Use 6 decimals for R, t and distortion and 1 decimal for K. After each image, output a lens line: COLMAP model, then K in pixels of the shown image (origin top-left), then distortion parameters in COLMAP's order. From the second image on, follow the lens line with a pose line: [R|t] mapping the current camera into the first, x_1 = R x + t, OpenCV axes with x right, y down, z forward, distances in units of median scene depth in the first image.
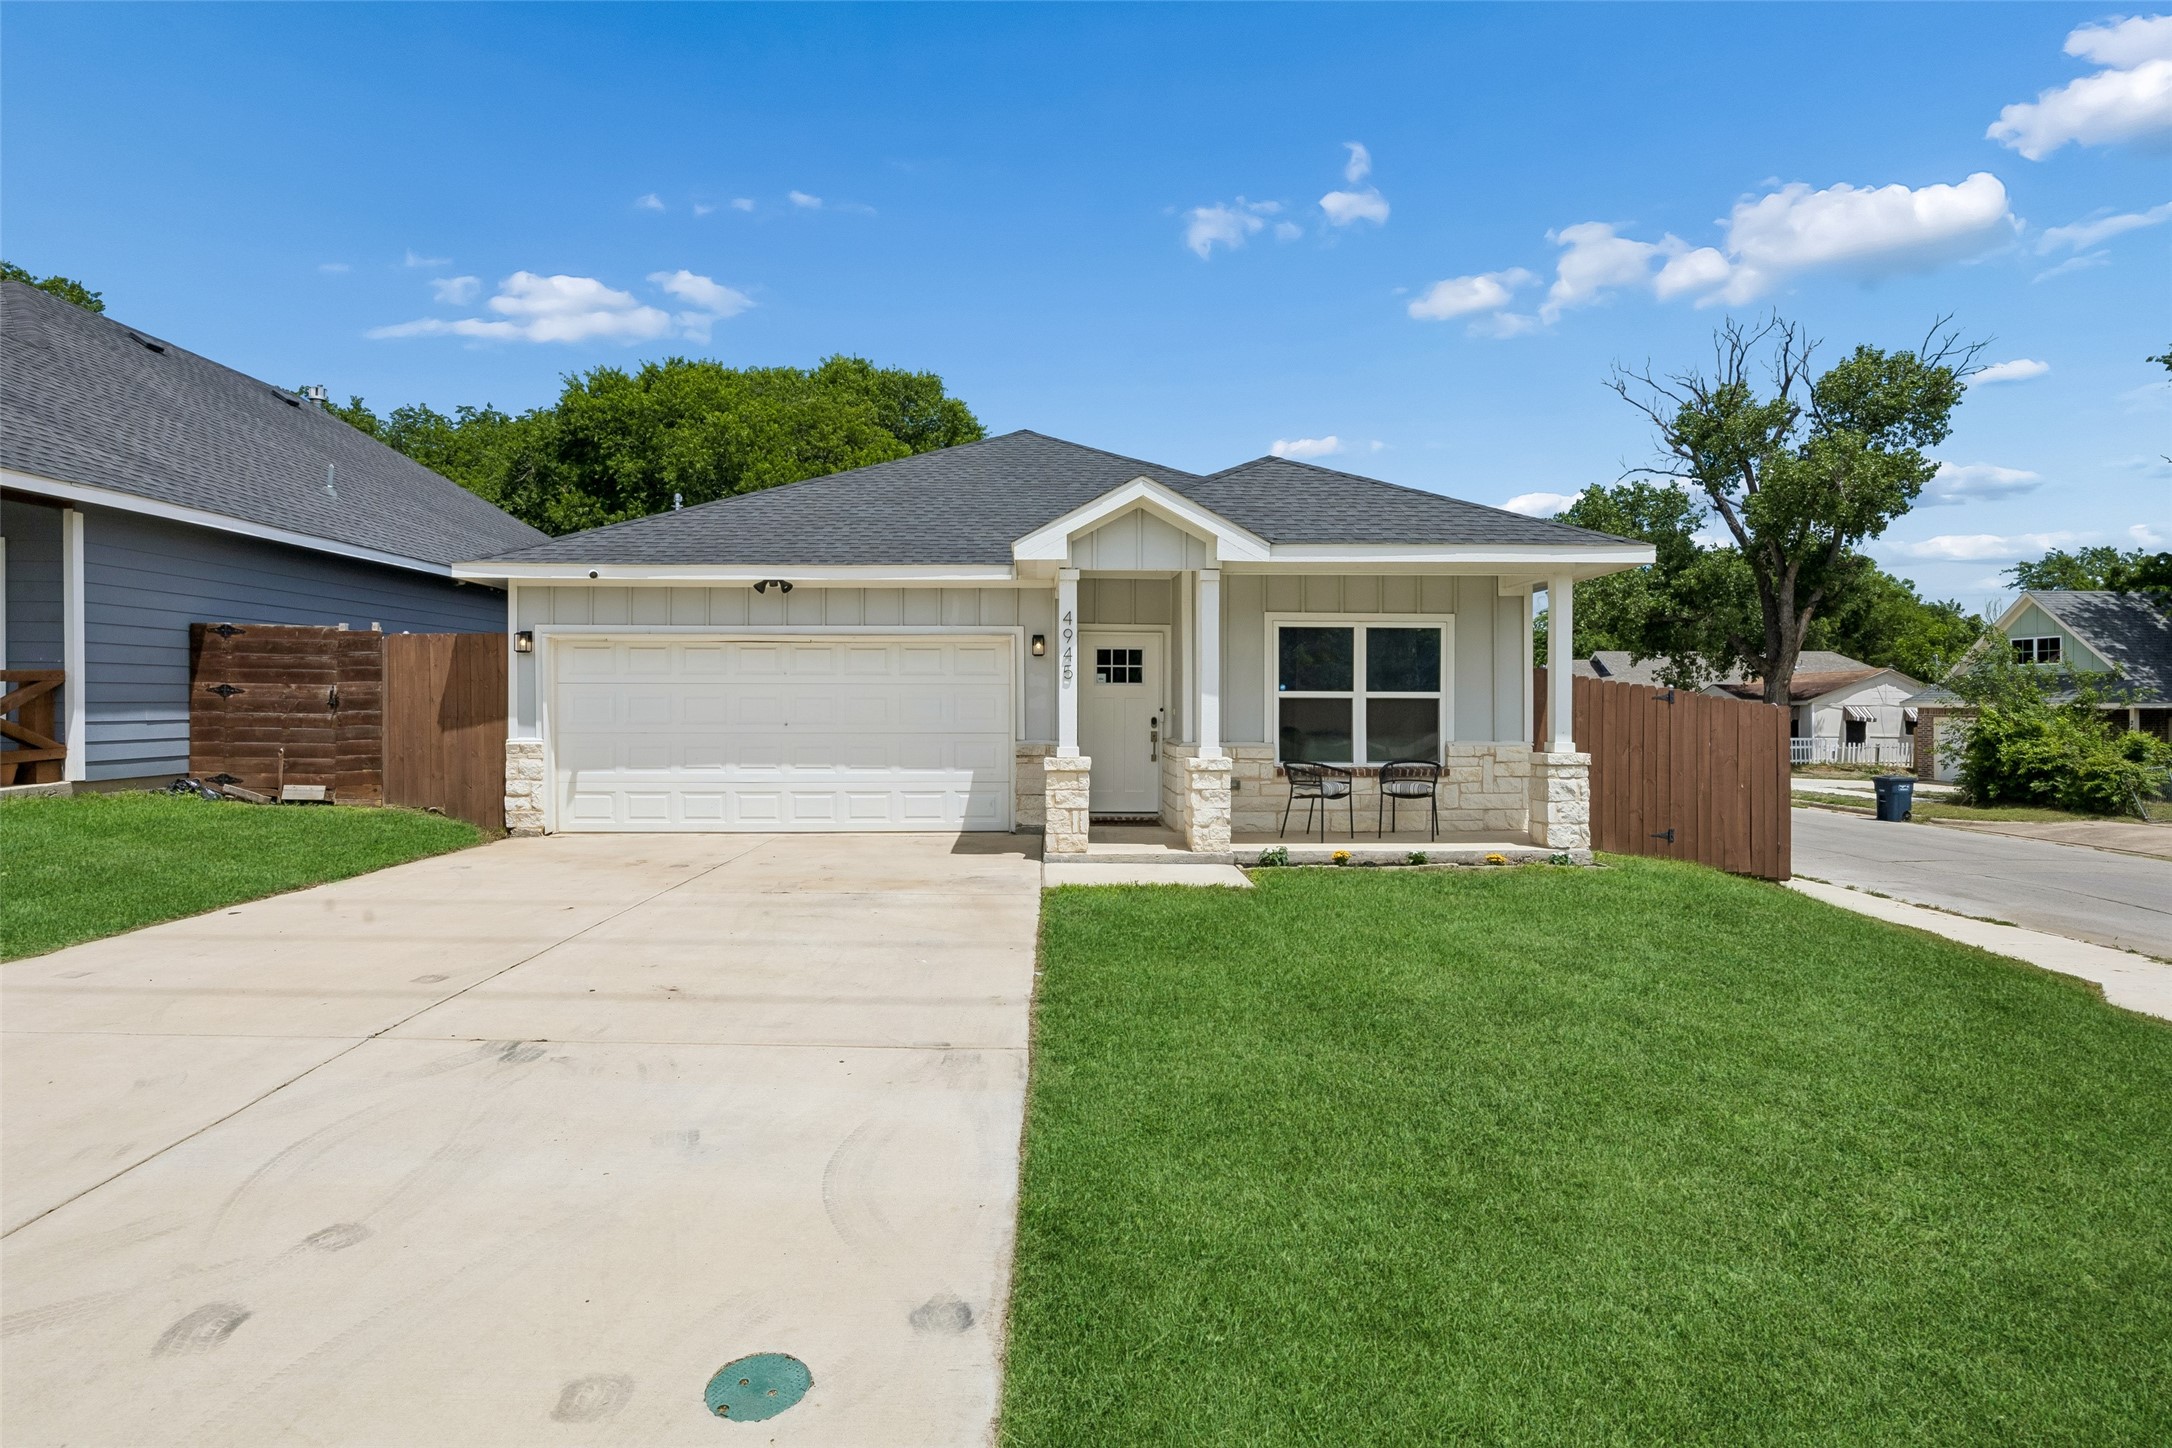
lens RADIAL K [[1104.8, 0, 1080.8], [0, 1104.8, 703.1], [0, 0, 1]] dist [-0.013478, 0.000535]
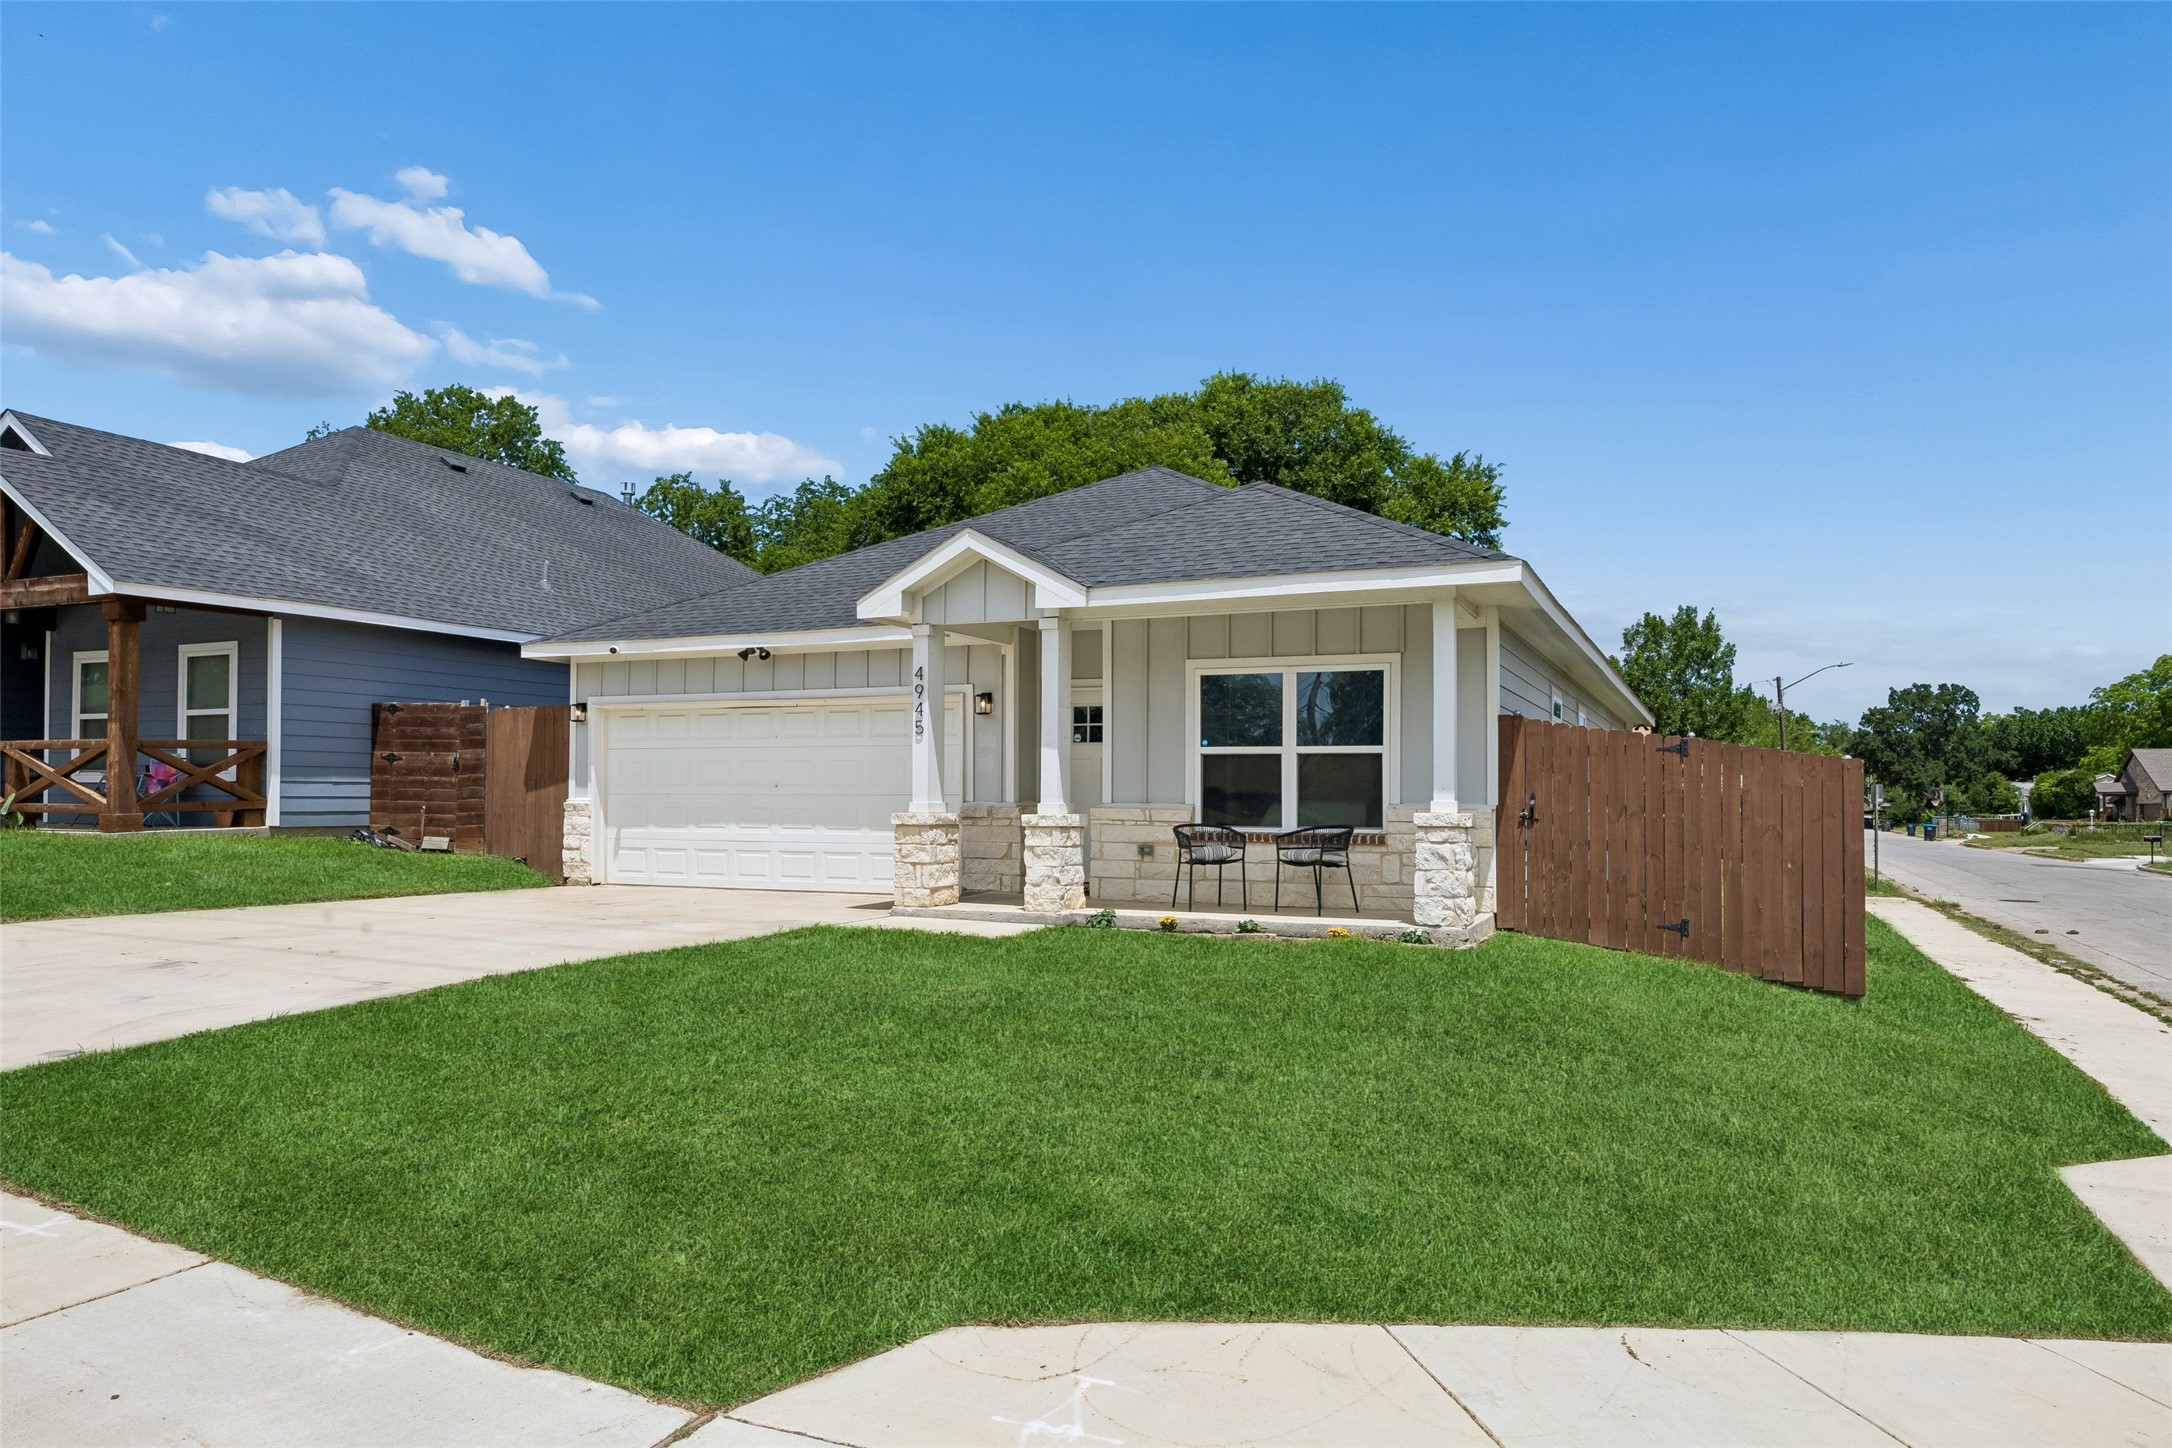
lens RADIAL K [[1468.3, 0, 1082.0], [0, 1468.3, 760.0], [0, 0, 1]] dist [-0.007507, -0.002215]
pose [[0.894195, -0.009664, -0.447573, 0.627214], [-0.003802, 0.999567, -0.029179, 0.034970], [0.447661, 0.027793, 0.893771, -0.109202]]
